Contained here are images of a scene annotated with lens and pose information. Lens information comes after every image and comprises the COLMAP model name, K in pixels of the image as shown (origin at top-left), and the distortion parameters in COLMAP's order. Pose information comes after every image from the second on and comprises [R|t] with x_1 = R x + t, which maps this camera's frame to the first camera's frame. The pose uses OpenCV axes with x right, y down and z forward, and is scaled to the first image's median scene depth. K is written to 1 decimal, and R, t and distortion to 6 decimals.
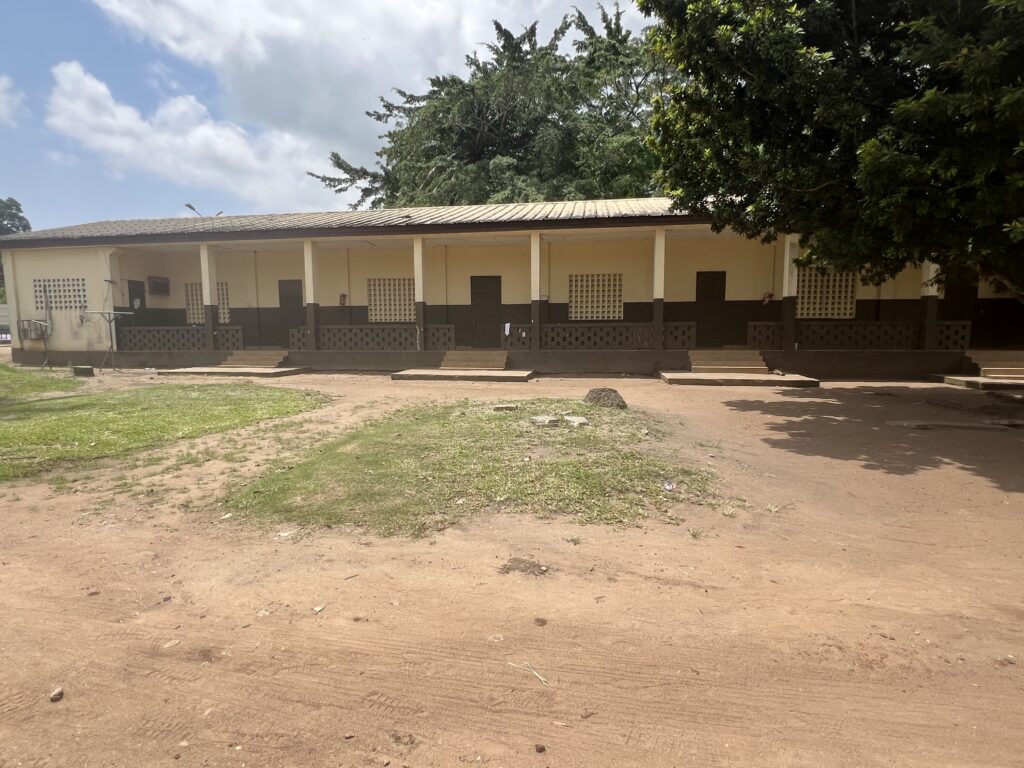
lens RADIAL K [[535.3, 0, 512.3], [0, 535.3, 389.2], [0, 0, 1]] dist [0.002308, 0.000478]
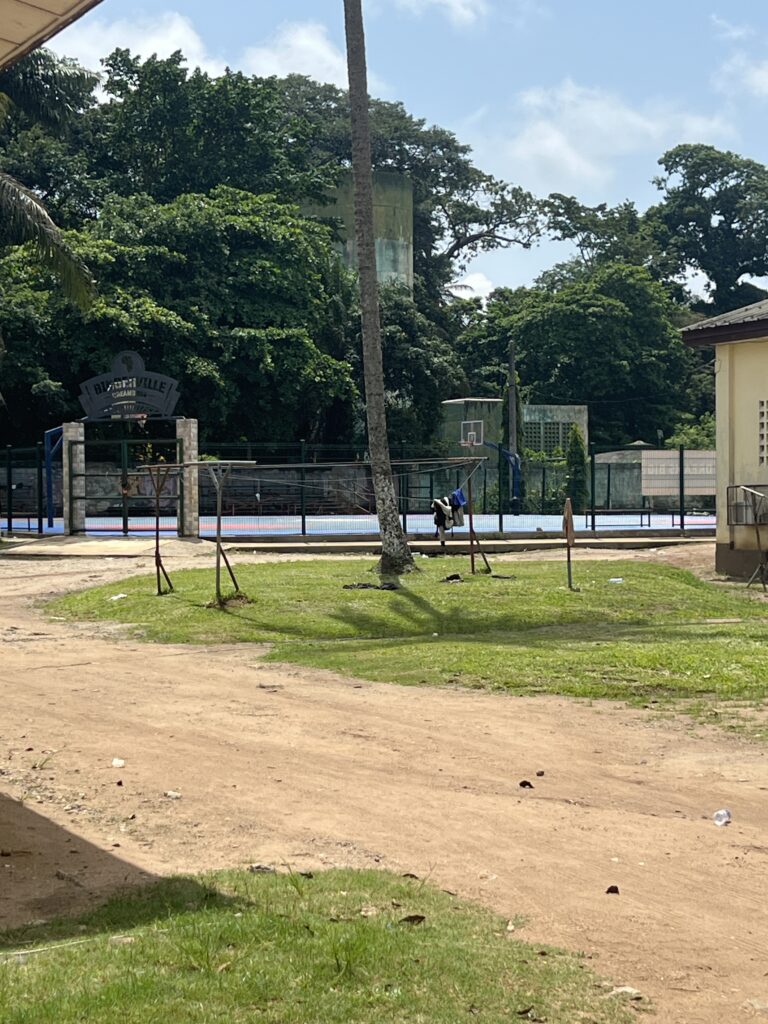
lens RADIAL K [[1968.8, 0, 384.0], [0, 1968.8, 512.7], [0, 0, 1]] dist [0.005071, 0.000000]
pose [[0.572703, -0.010154, -0.819700, 0.357215], [-0.074137, 0.995184, -0.064126, 0.031965], [0.816403, 0.097495, 0.569193, -0.263723]]
